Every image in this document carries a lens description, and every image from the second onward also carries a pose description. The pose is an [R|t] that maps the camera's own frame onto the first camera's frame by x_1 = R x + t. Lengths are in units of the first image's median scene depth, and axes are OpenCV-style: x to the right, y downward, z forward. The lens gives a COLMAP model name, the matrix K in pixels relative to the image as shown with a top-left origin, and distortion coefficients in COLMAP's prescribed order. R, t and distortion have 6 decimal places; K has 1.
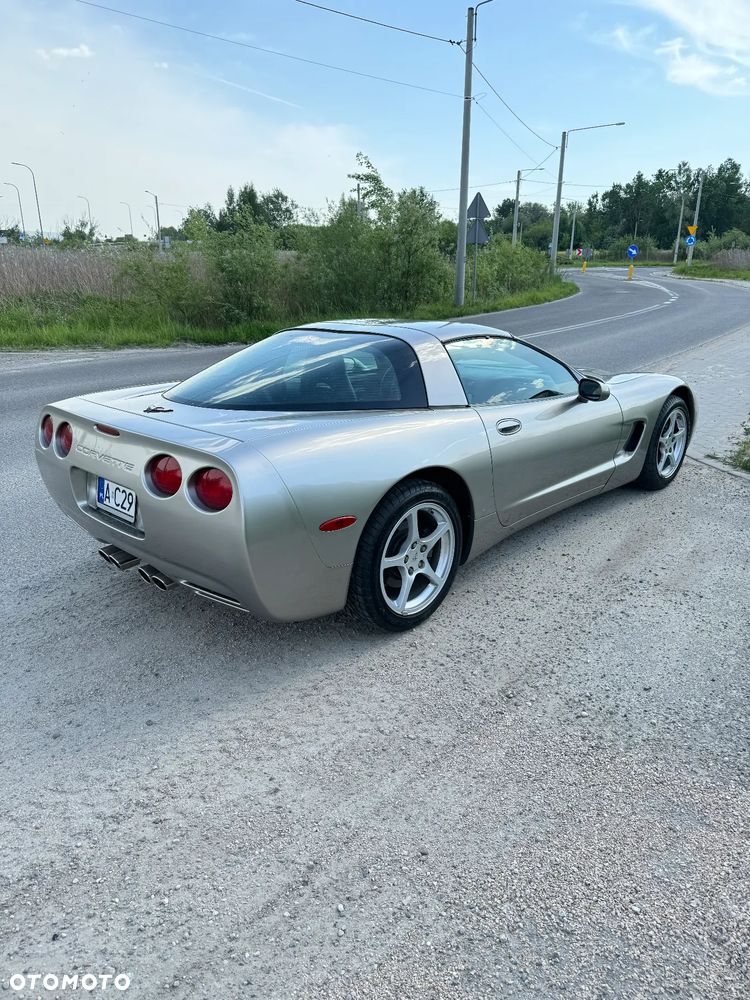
lens RADIAL K [[710.4, 0, 373.8], [0, 710.4, 495.3], [0, 0, 1]] dist [0.042850, -0.060822]
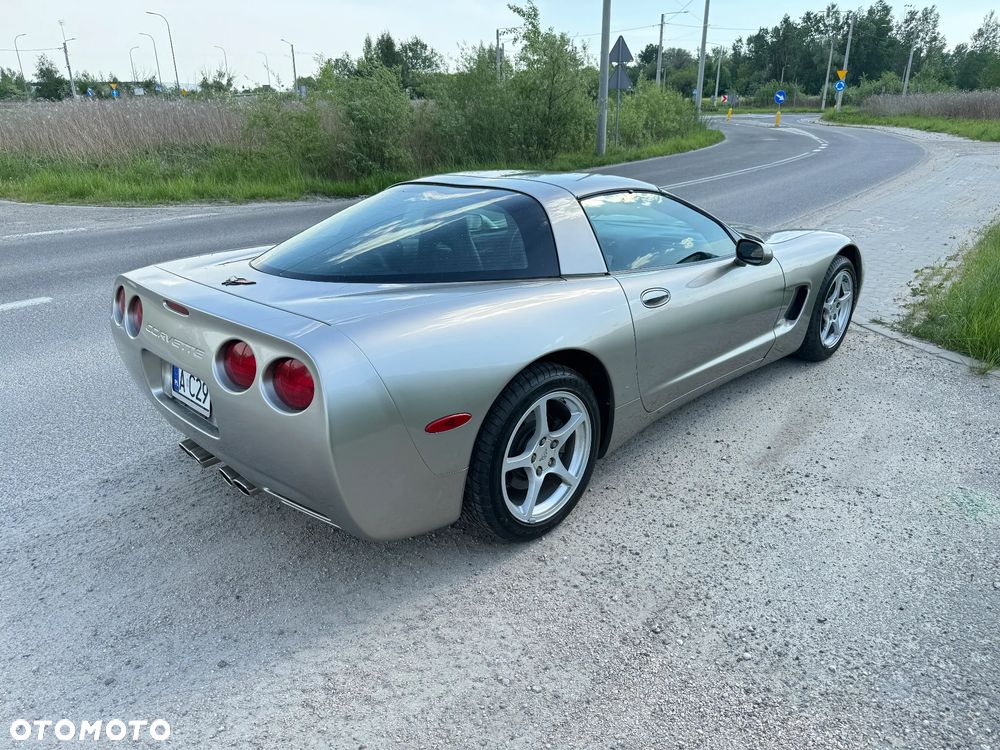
lens RADIAL K [[712.6, 0, 501.1], [0, 712.6, 374.4], [0, 0, 1]] dist [0.007058, -0.011315]
pose [[0.999815, -0.001392, -0.019164, 0.016740], [0.002123, 0.999267, 0.038222, -0.030133], [0.019097, -0.038256, 0.999085, 0.112929]]
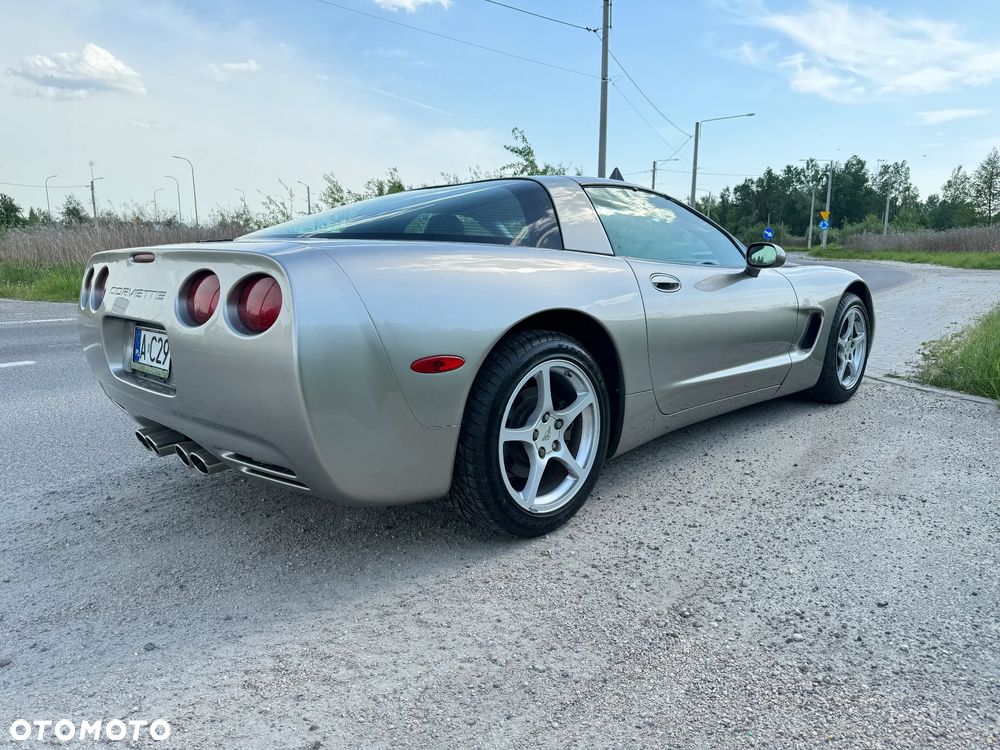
lens RADIAL K [[713.1, 0, 510.9], [0, 713.1, 374.0], [0, 0, 1]] dist [-0.002989, -0.000477]
pose [[0.999966, 0.000969, -0.008173, 0.018561], [-0.002169, 0.988968, -0.148116, 0.097792], [0.007939, 0.148128, 0.988936, 0.181801]]
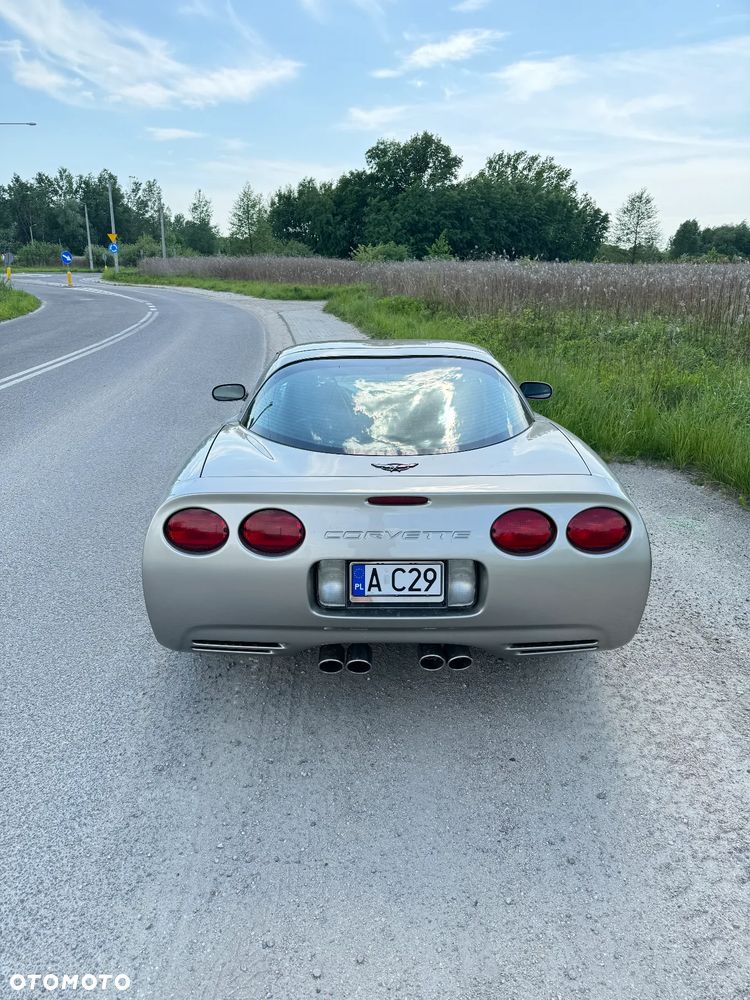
lens RADIAL K [[715.8, 0, 373.2], [0, 715.8, 496.2], [0, 0, 1]] dist [0.006616, -0.008292]
pose [[0.711939, -0.206875, 0.671078, -0.630118], [0.211047, 0.974477, 0.076508, -0.109846], [-0.669778, 0.087160, 0.737428, 0.293832]]
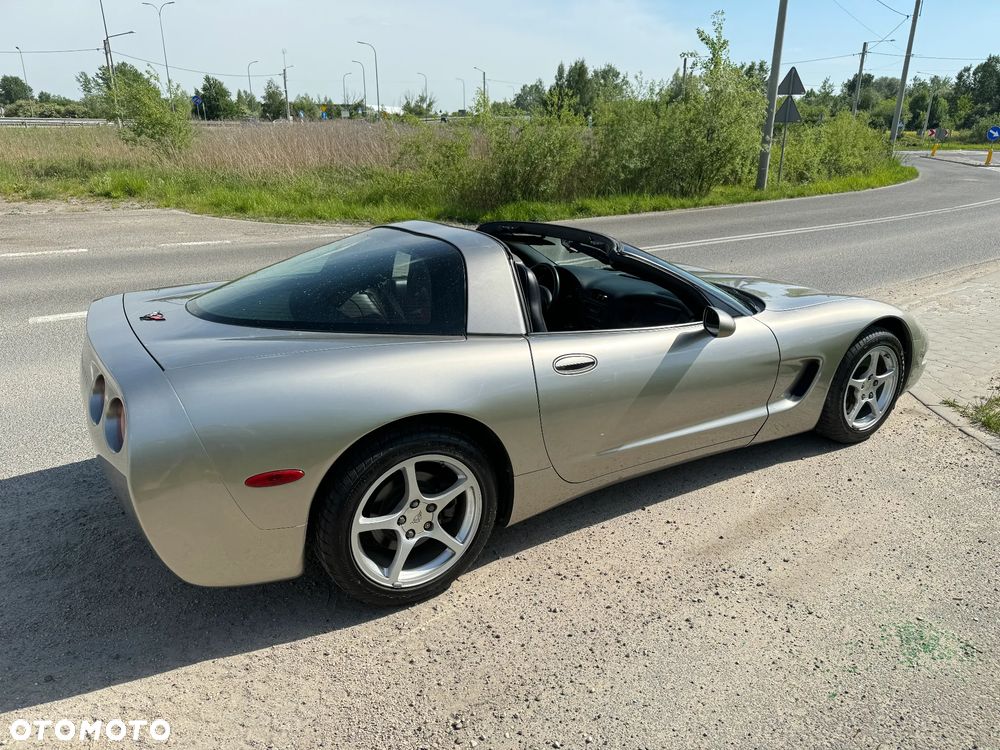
lens RADIAL K [[715.8, 0, 521.4], [0, 715.8, 376.9], [0, 0, 1]] dist [0.006616, -0.008292]
pose [[0.970219, 0.091020, -0.224480, 0.250087], [-0.089451, 0.995843, 0.017173, -0.072521], [0.225110, 0.003418, 0.974327, 0.161084]]
